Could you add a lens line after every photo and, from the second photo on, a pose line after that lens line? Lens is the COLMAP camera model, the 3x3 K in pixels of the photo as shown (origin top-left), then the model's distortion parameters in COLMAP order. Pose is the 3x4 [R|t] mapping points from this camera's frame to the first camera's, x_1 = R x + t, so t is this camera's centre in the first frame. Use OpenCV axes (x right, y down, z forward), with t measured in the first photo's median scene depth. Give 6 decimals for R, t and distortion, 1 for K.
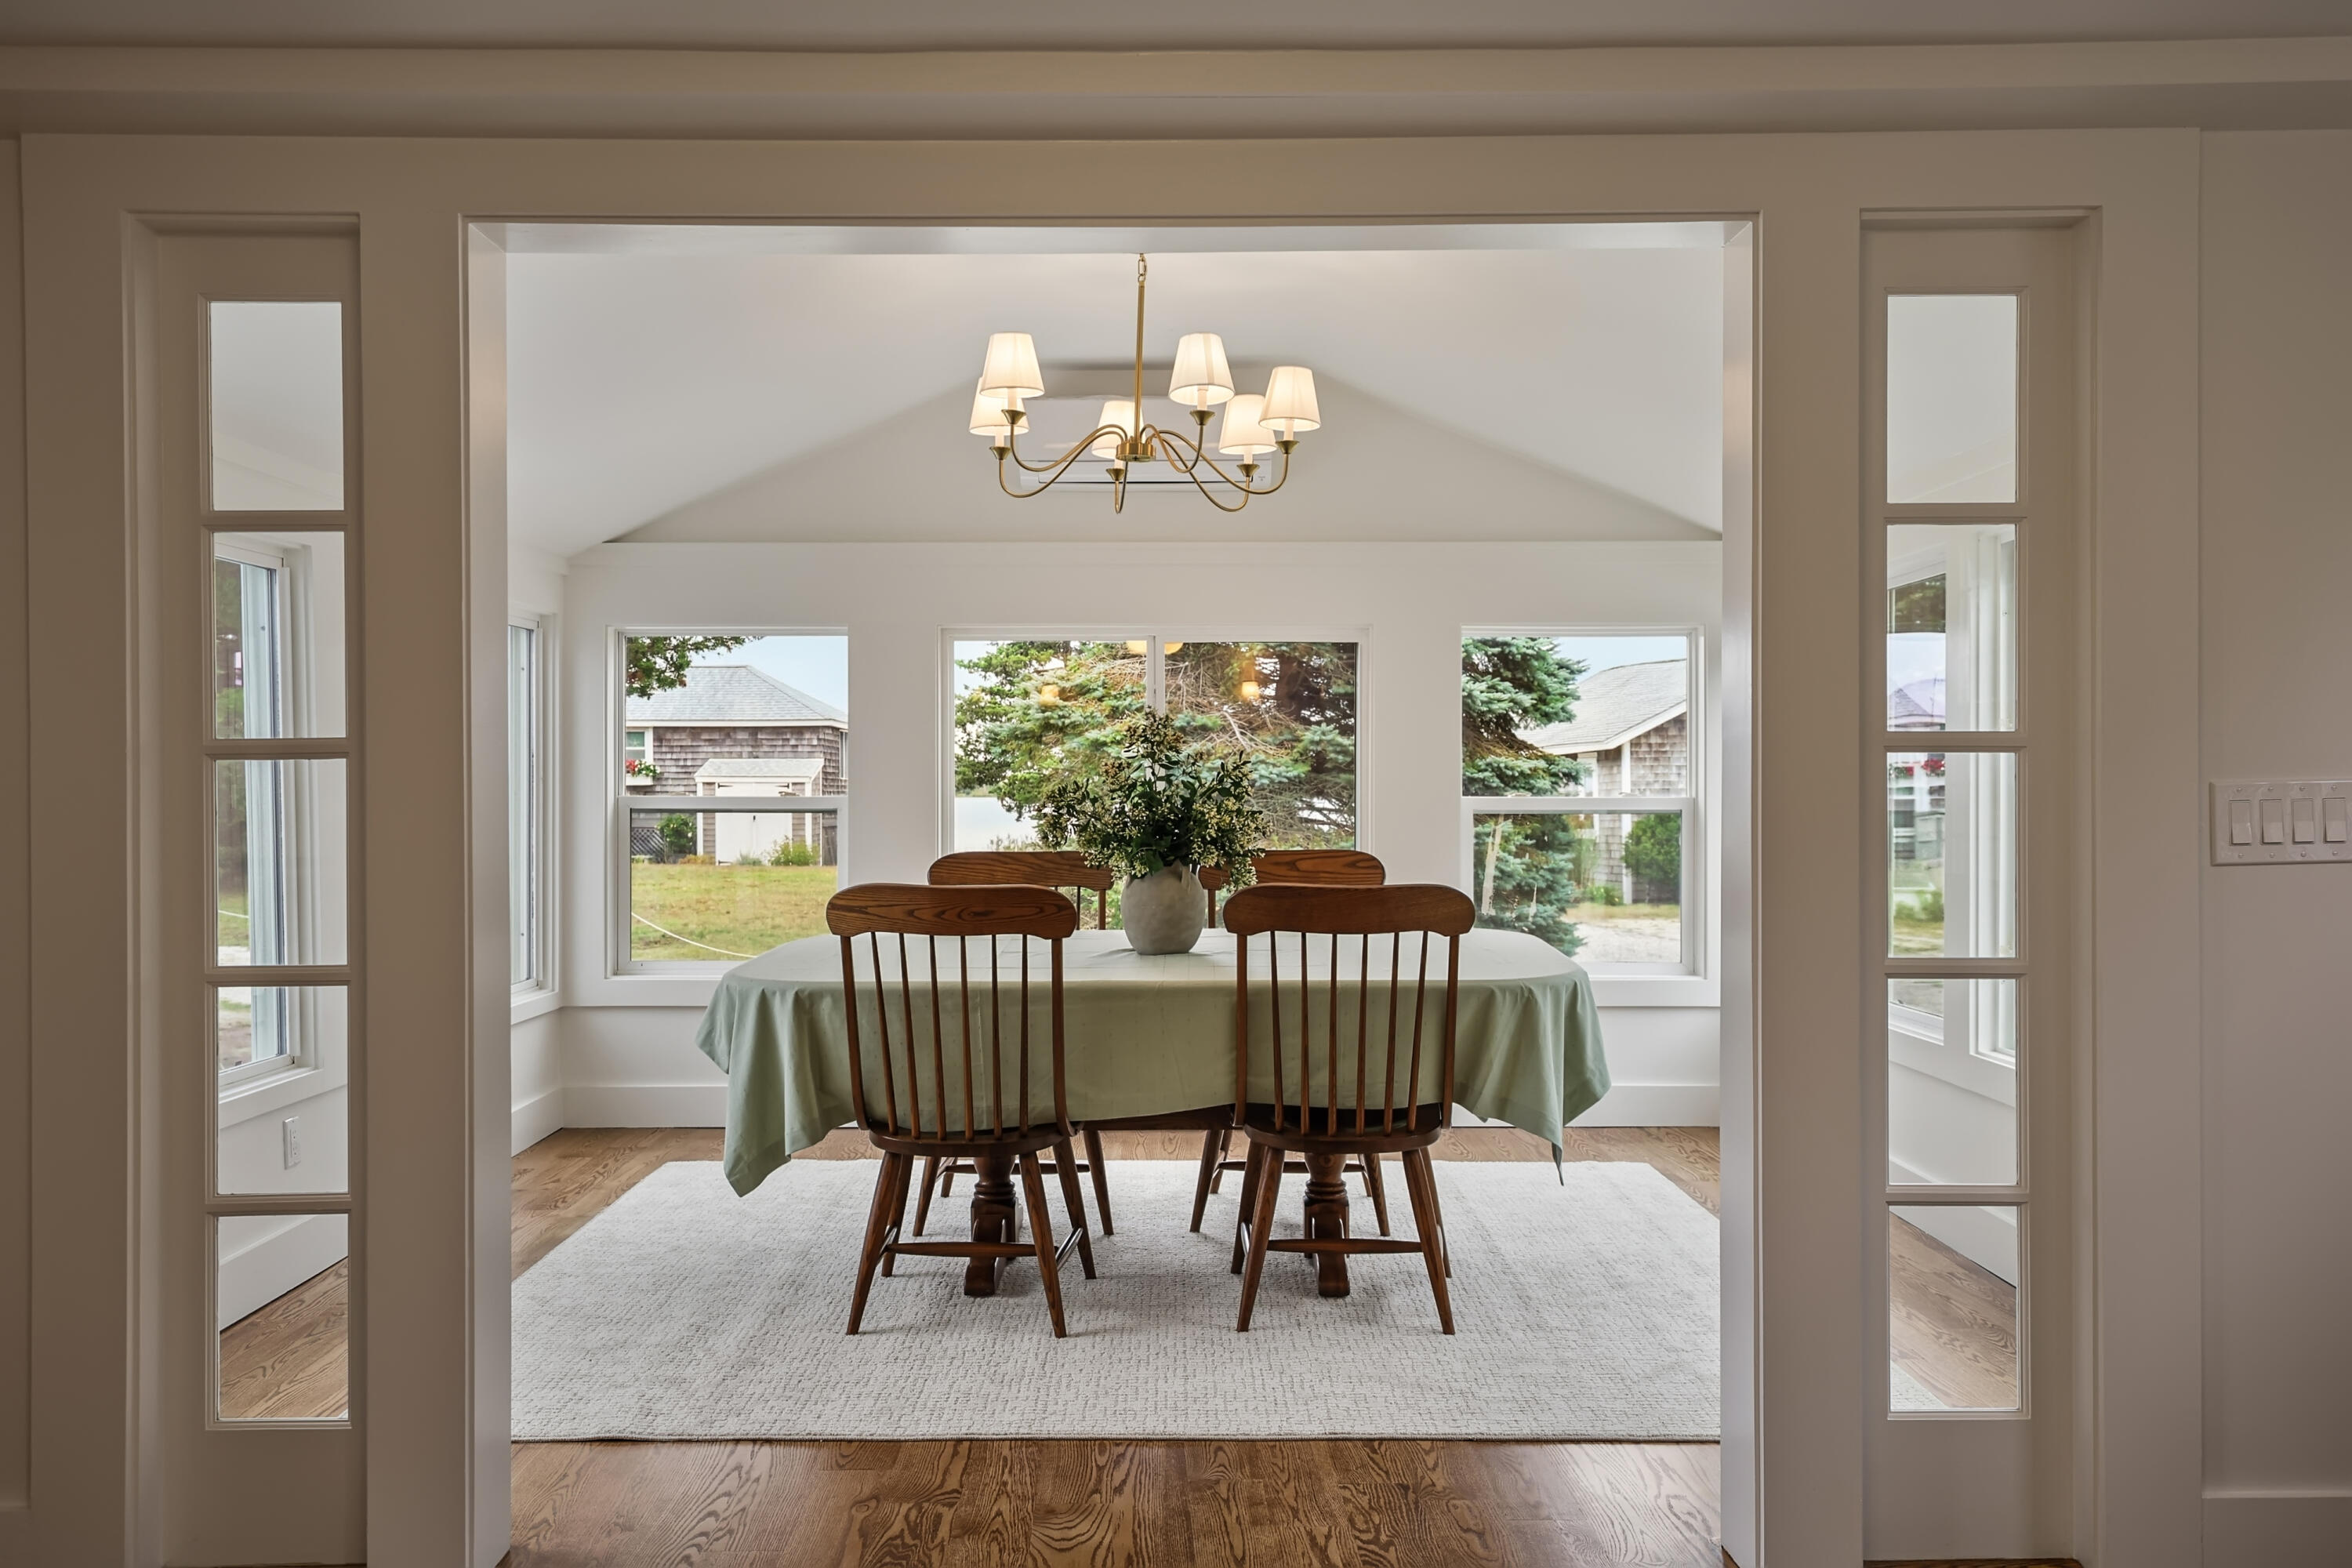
lens RADIAL K [[1968.0, 0, 1176.0], [0, 1968.0, 784.0], [0, 0, 1]] dist [0.079805, -0.001898]
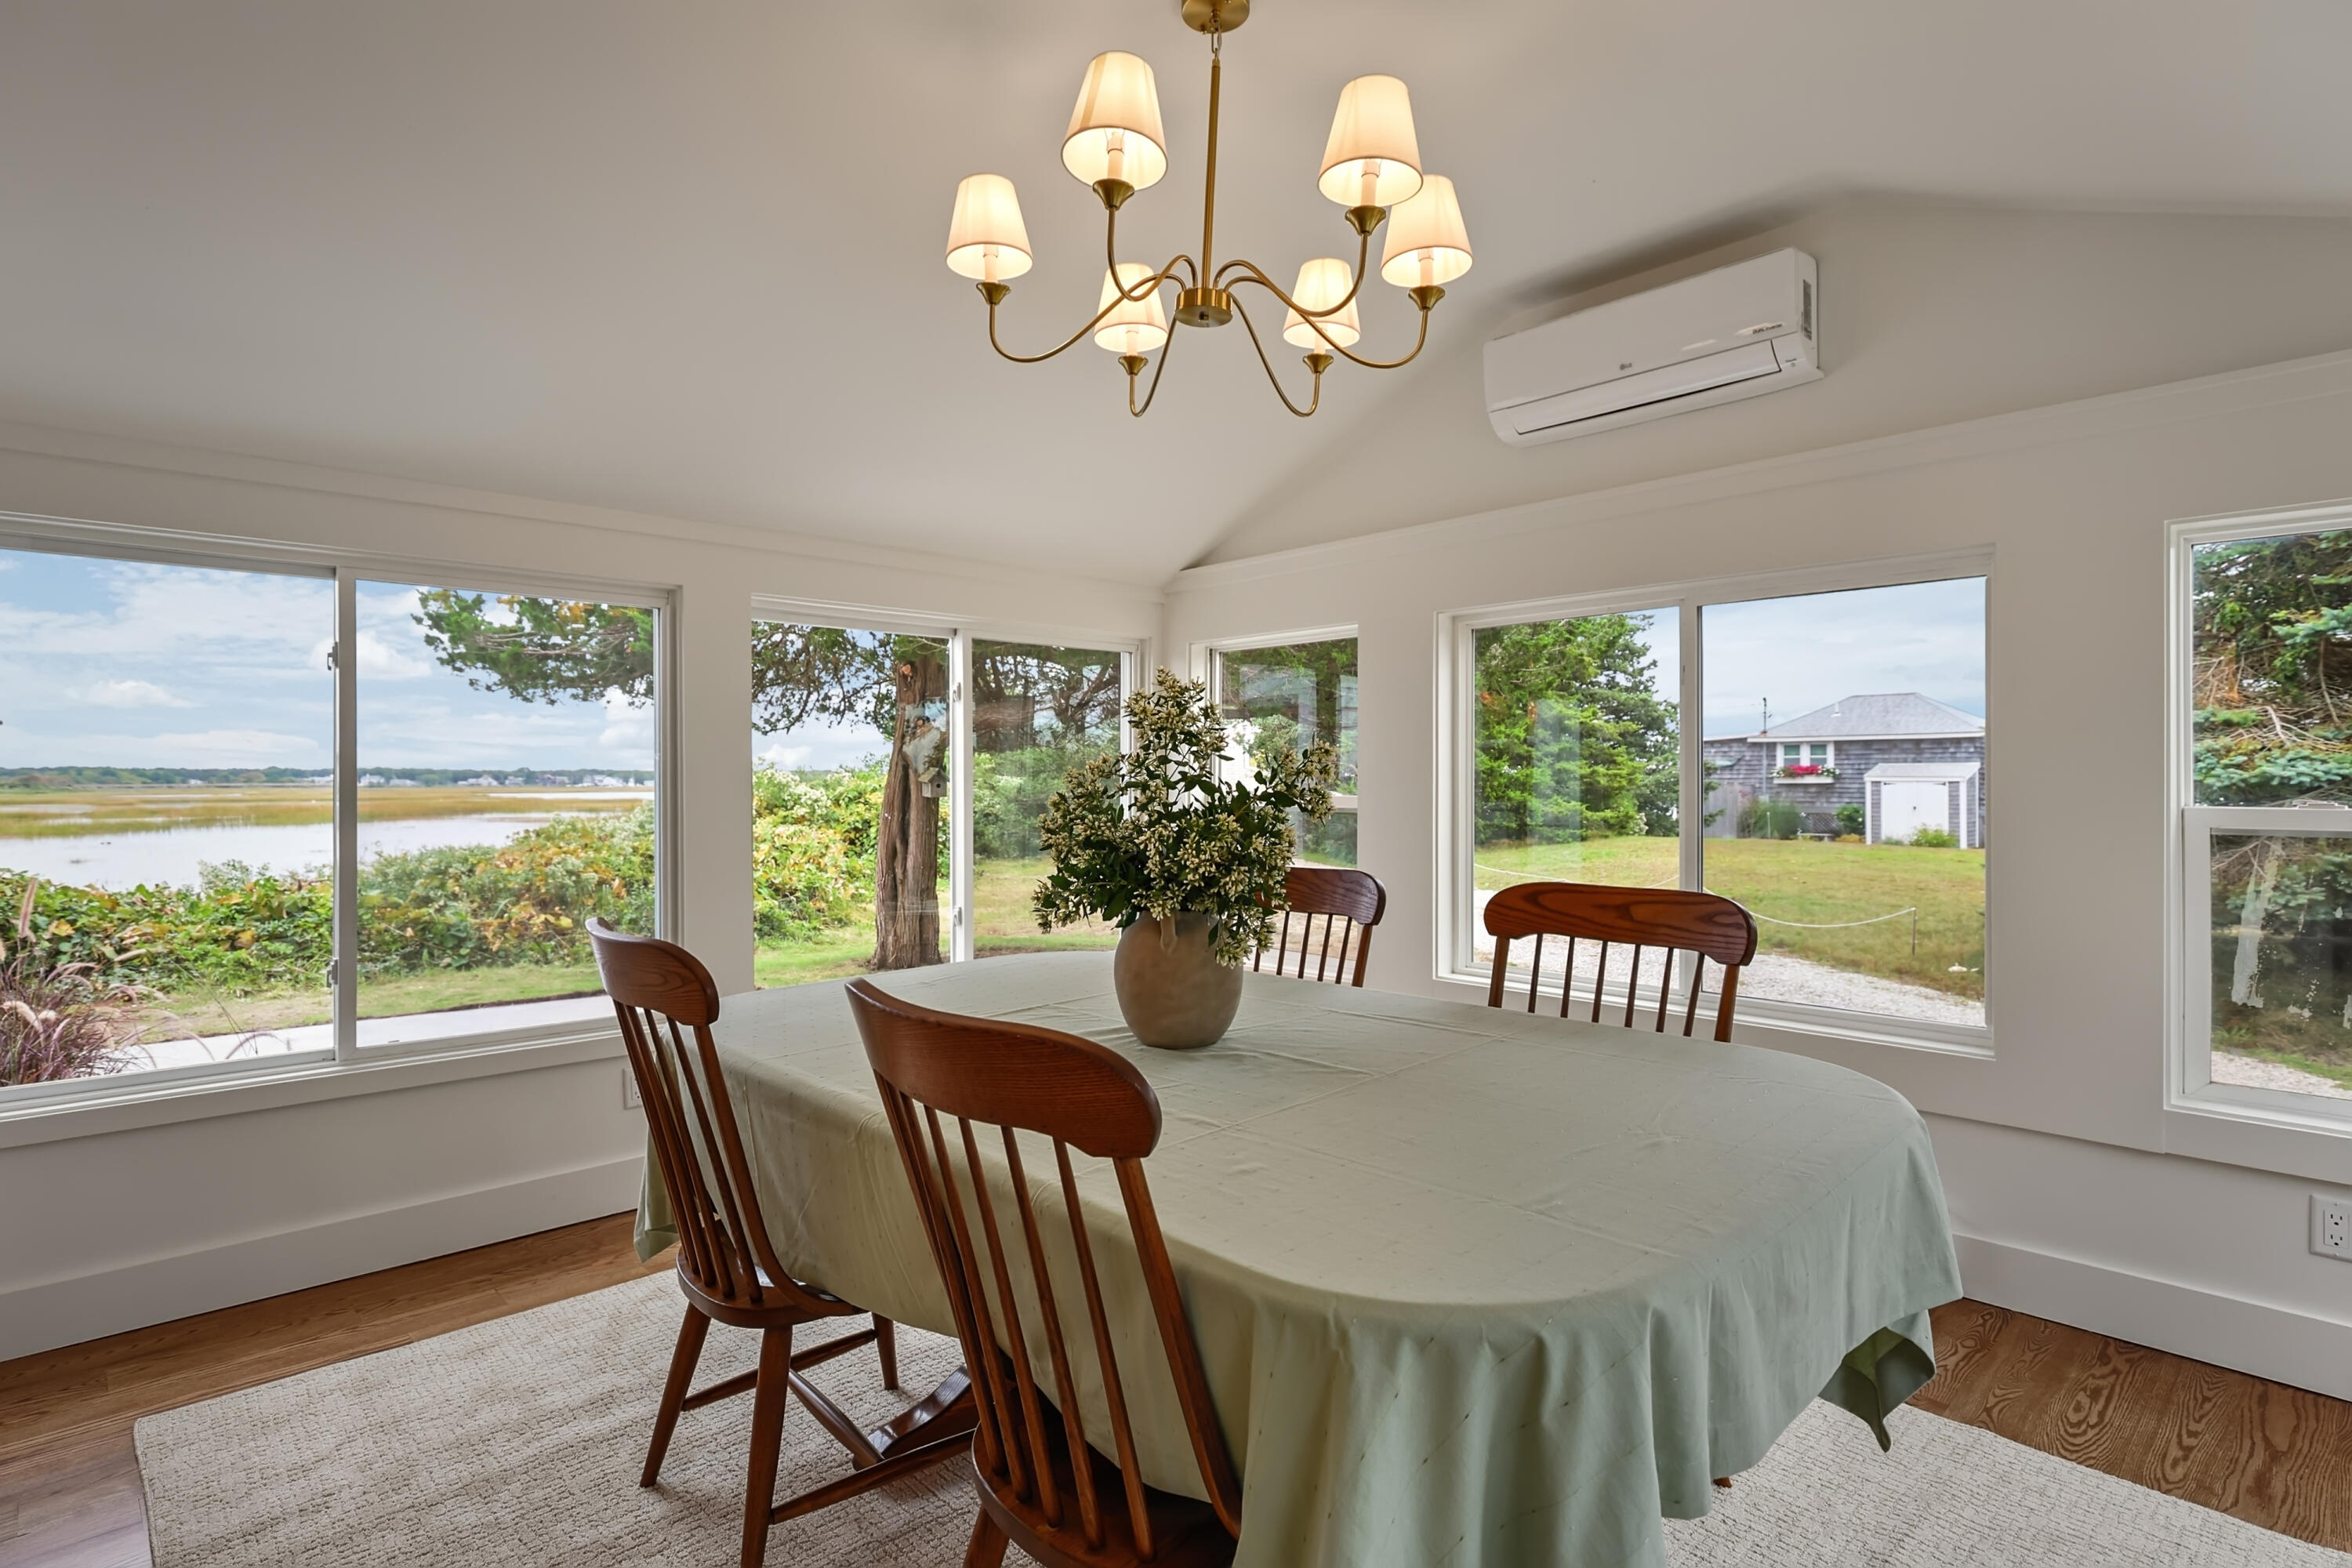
lens RADIAL K [[1196.2, 0, 1176.0], [0, 1196.2, 784.0], [0, 0, 1]] dist [-0.001709, -0.000108]
pose [[0.677004, -0.000199, -0.735979, 0.322812], [0.001056, 0.999999, 0.000701, -0.000550], [0.735978, -0.001252, 0.677004, 0.824904]]
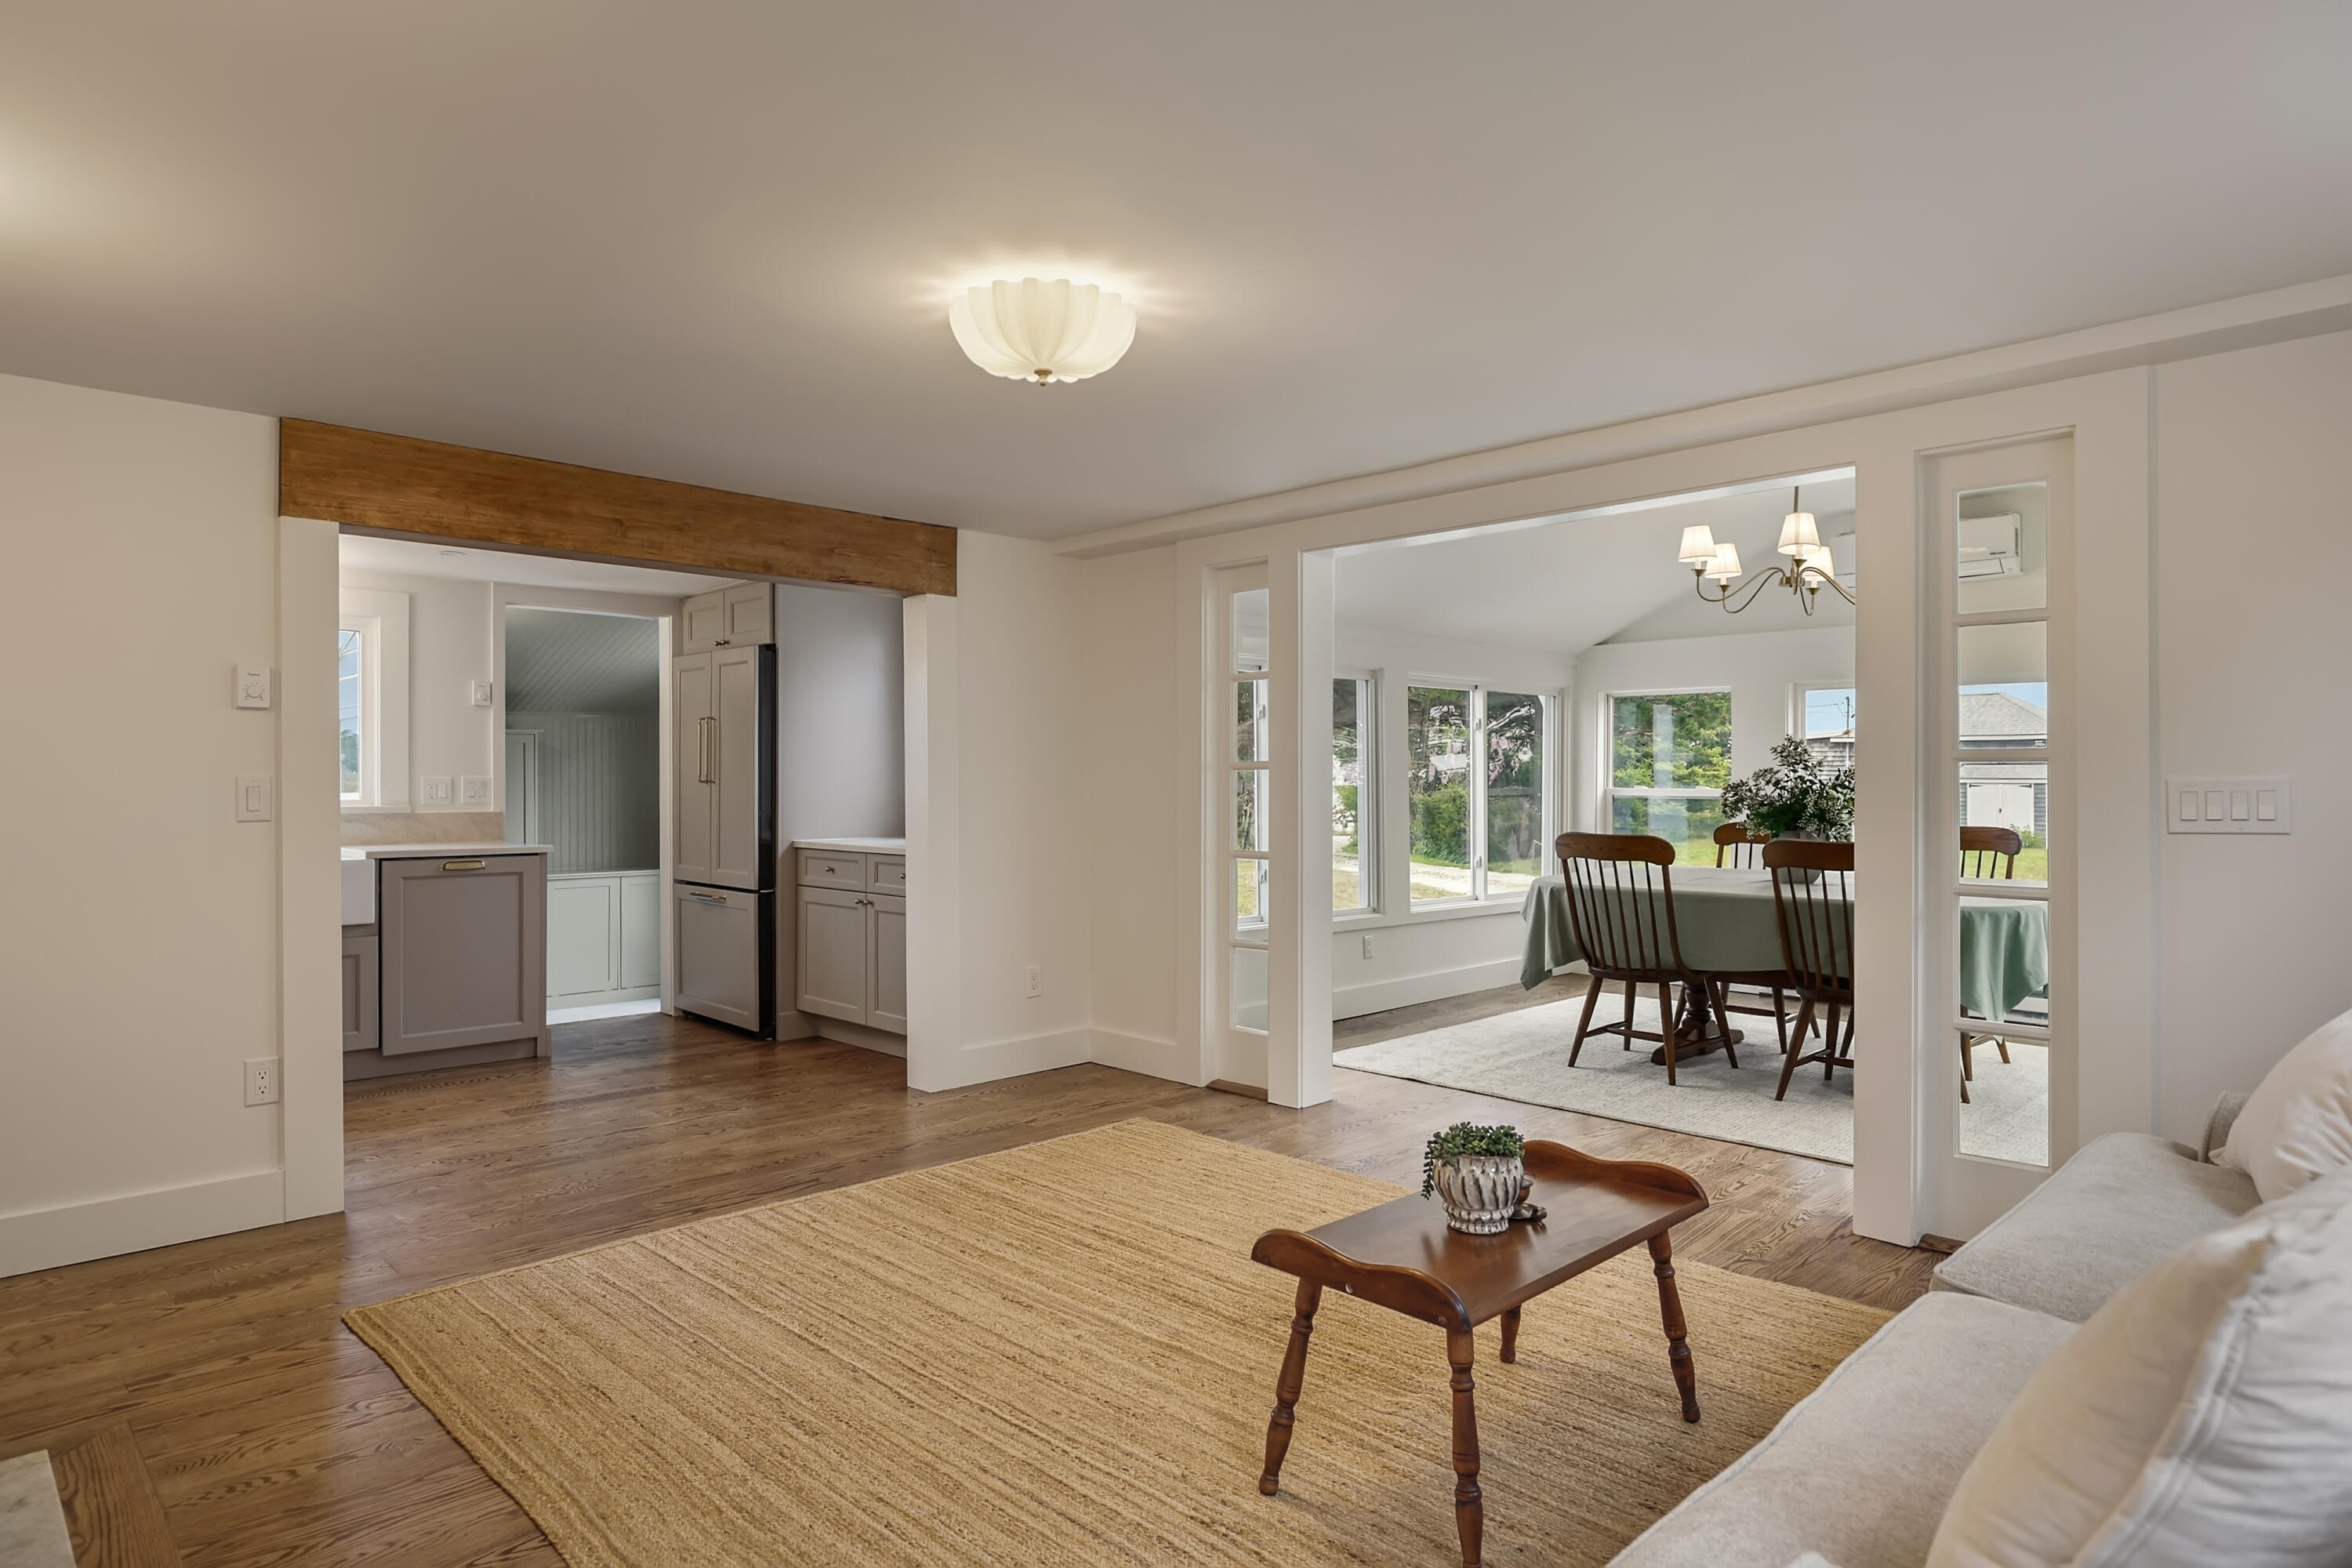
lens RADIAL K [[1385.8, 0, 1176.0], [0, 1385.8, 784.0], [0, 0, 1]] dist [0.004944, 0.000280]
pose [[0.697227, 0.004681, -0.716835, 0.523787], [-0.004401, 0.999988, 0.002250, 0.002056], [0.716837, 0.001586, 0.697239, -0.207212]]
